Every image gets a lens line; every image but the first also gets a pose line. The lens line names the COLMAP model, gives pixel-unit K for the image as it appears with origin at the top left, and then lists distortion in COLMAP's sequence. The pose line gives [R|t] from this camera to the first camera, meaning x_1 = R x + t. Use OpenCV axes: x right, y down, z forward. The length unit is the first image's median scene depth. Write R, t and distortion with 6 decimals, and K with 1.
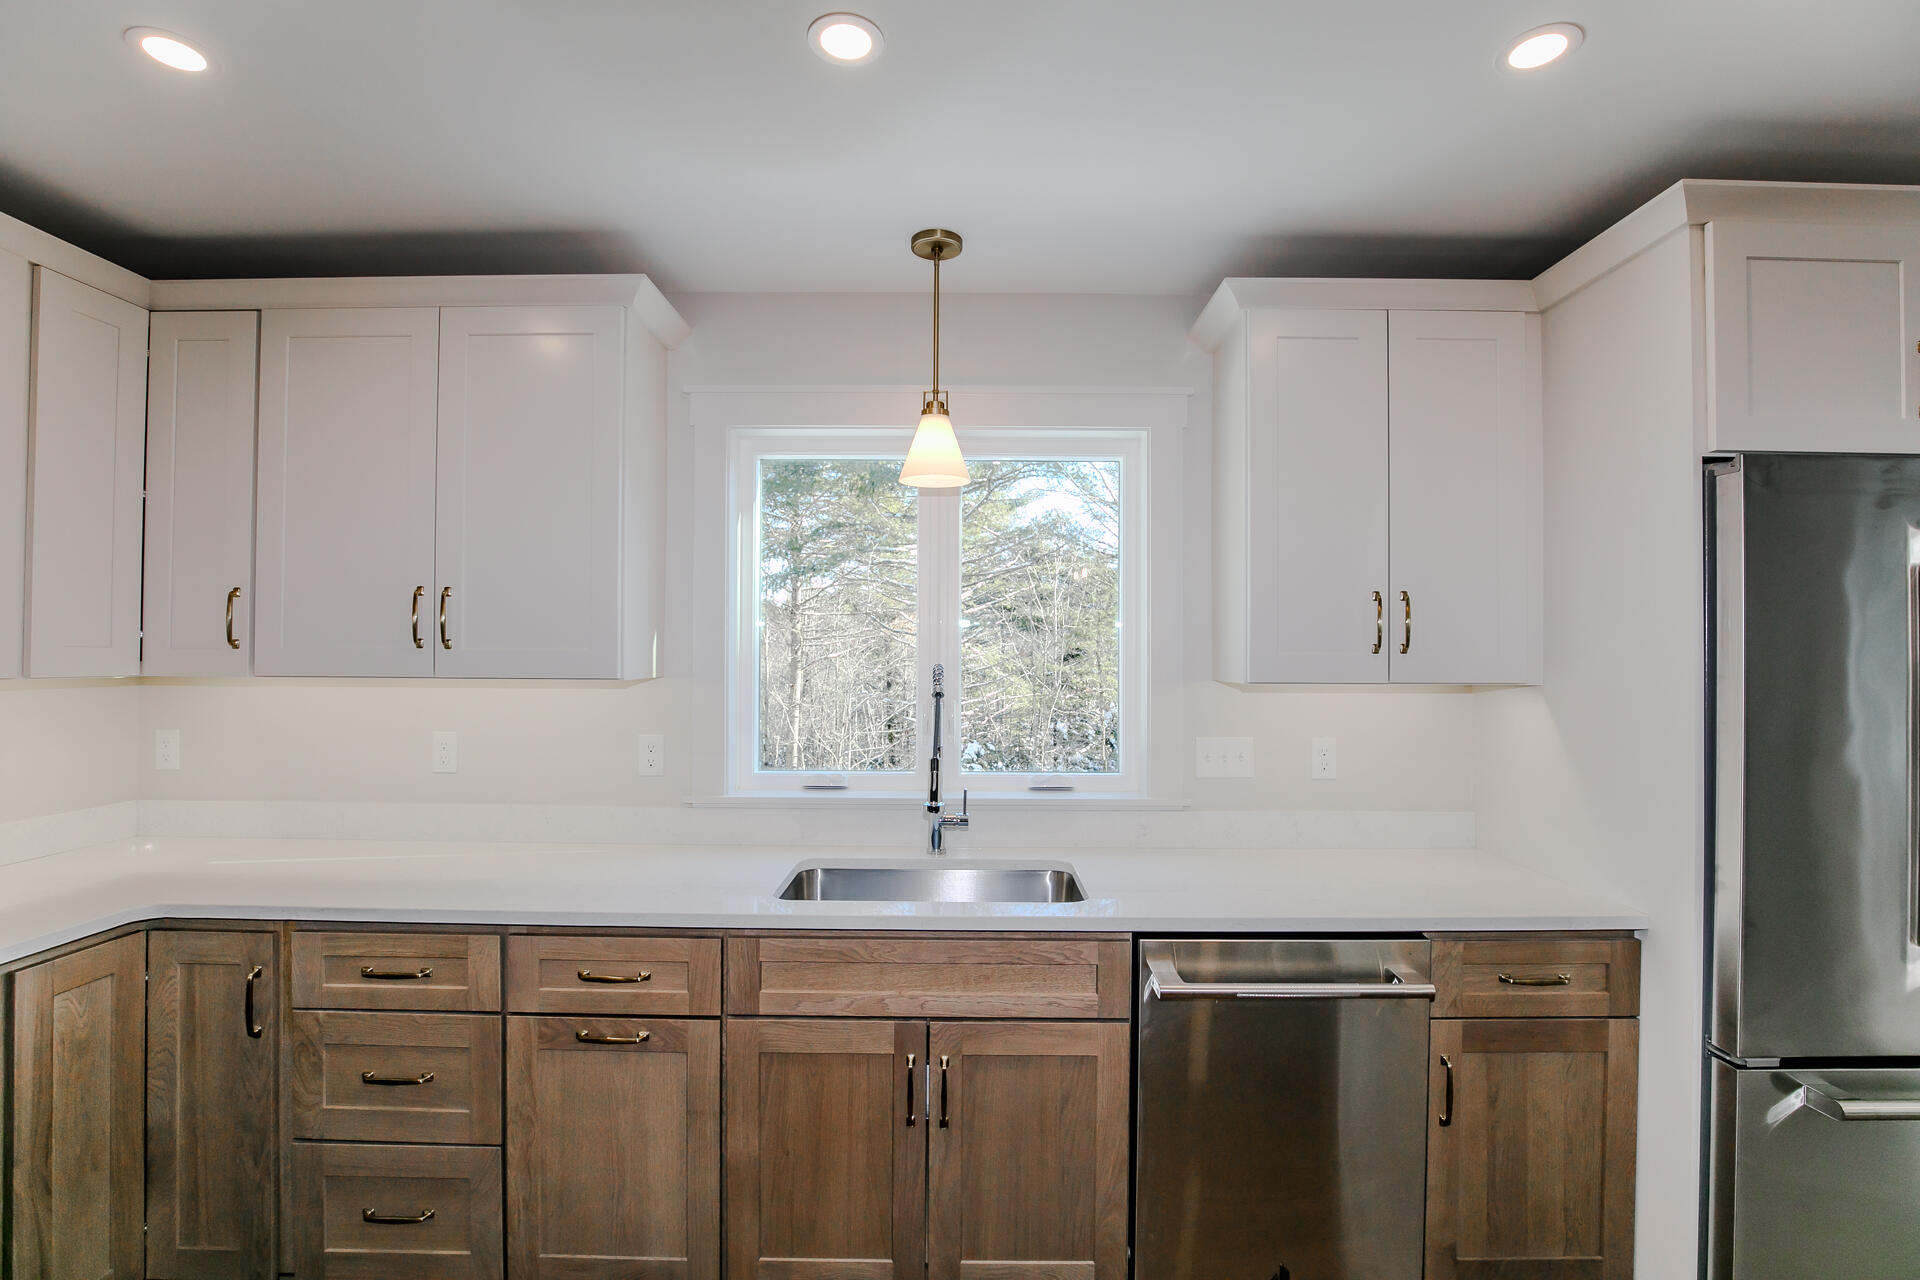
lens RADIAL K [[879.8, 0, 961.2], [0, 879.8, 638.4], [0, 0, 1]] dist [-0.030639, 0.003576]
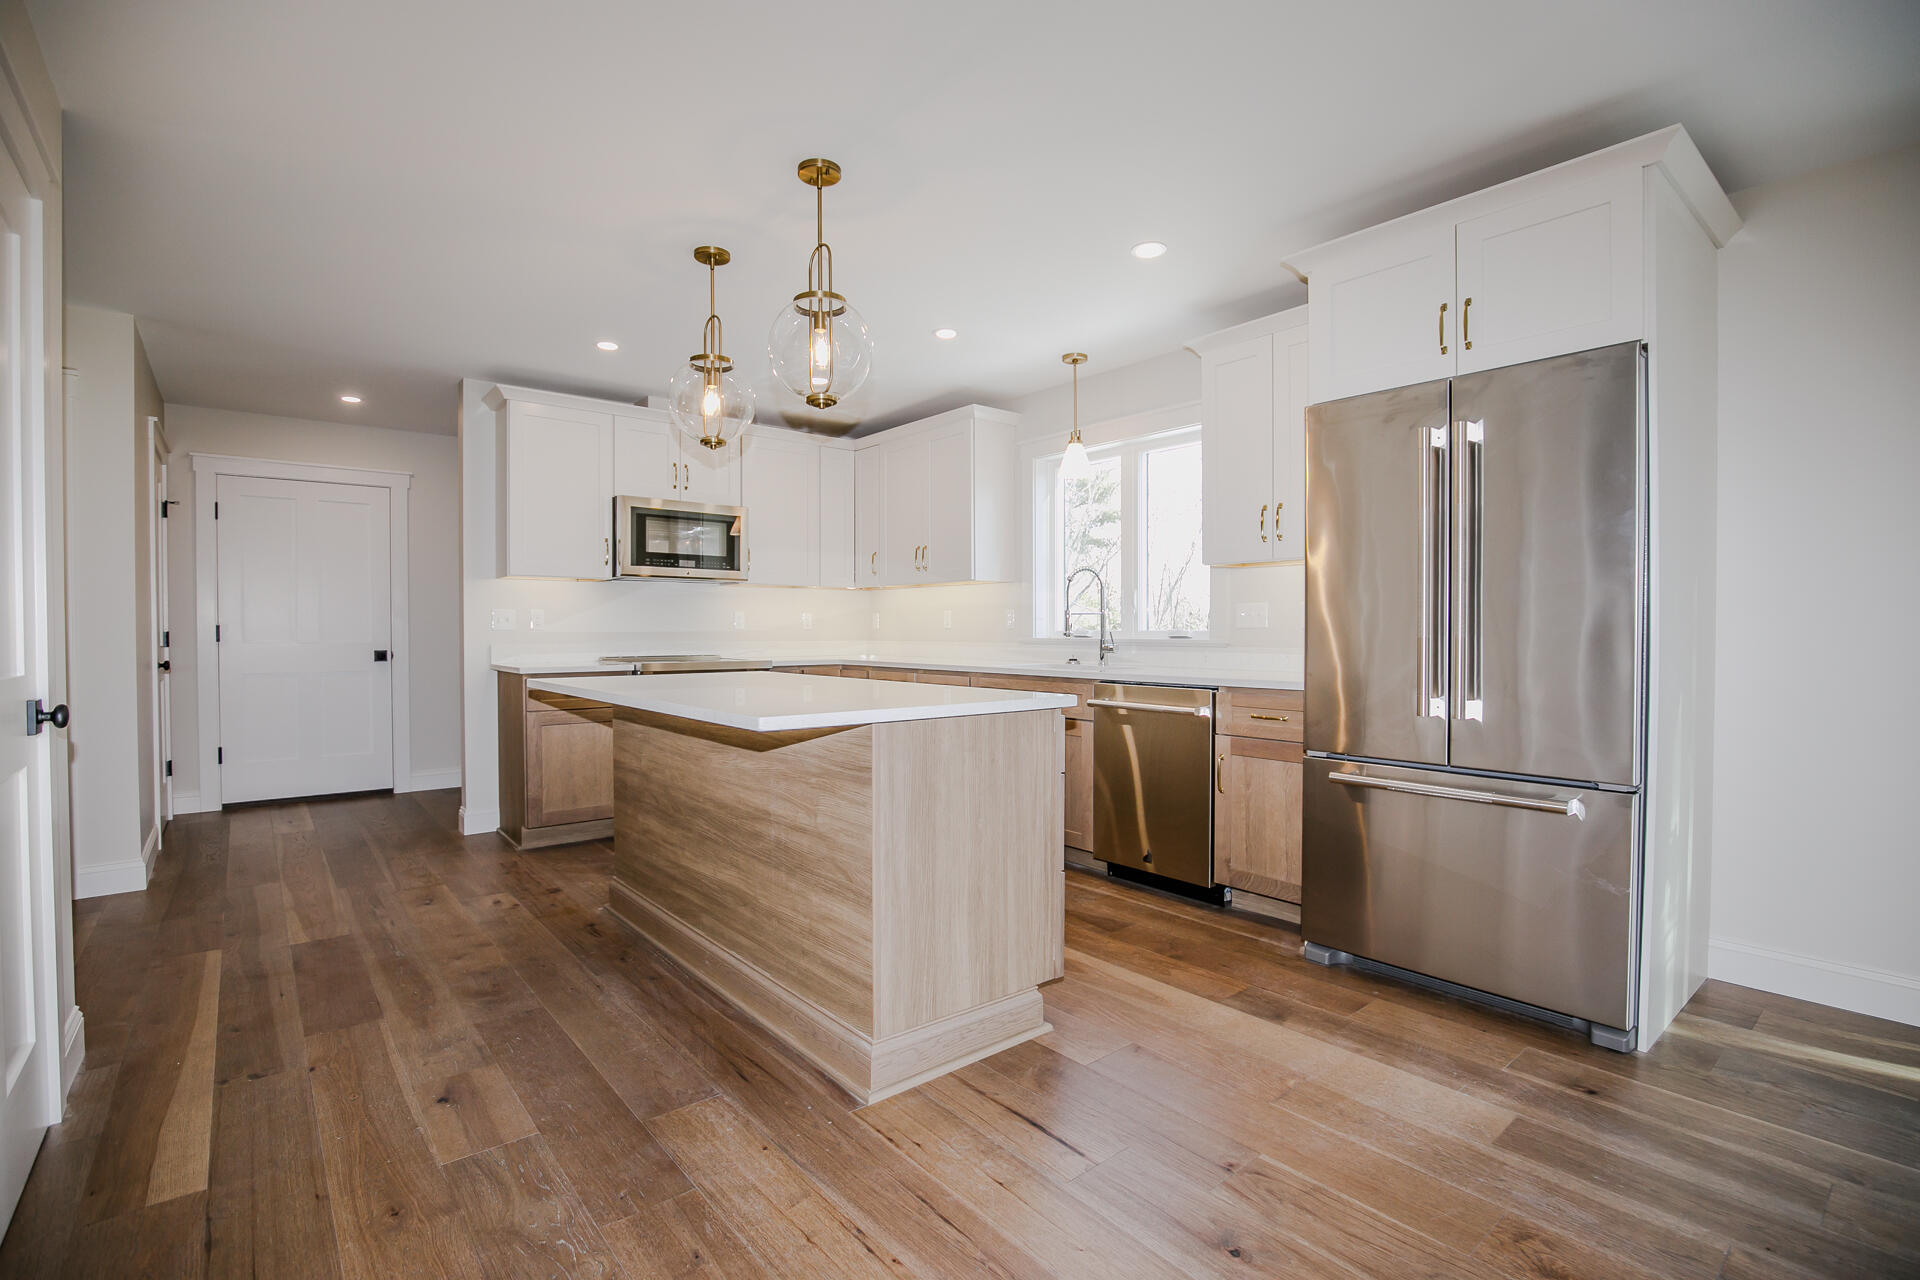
lens RADIAL K [[879.8, 0, 951.9], [0, 879.8, 639.1], [0, 0, 1]] dist [-0.030639, 0.003576]
pose [[0.638612, 0.008155, -0.769485, 1.394235], [-0.008448, 0.999958, 0.003586, 0.201173], [0.769482, 0.004211, 0.638654, -0.545754]]
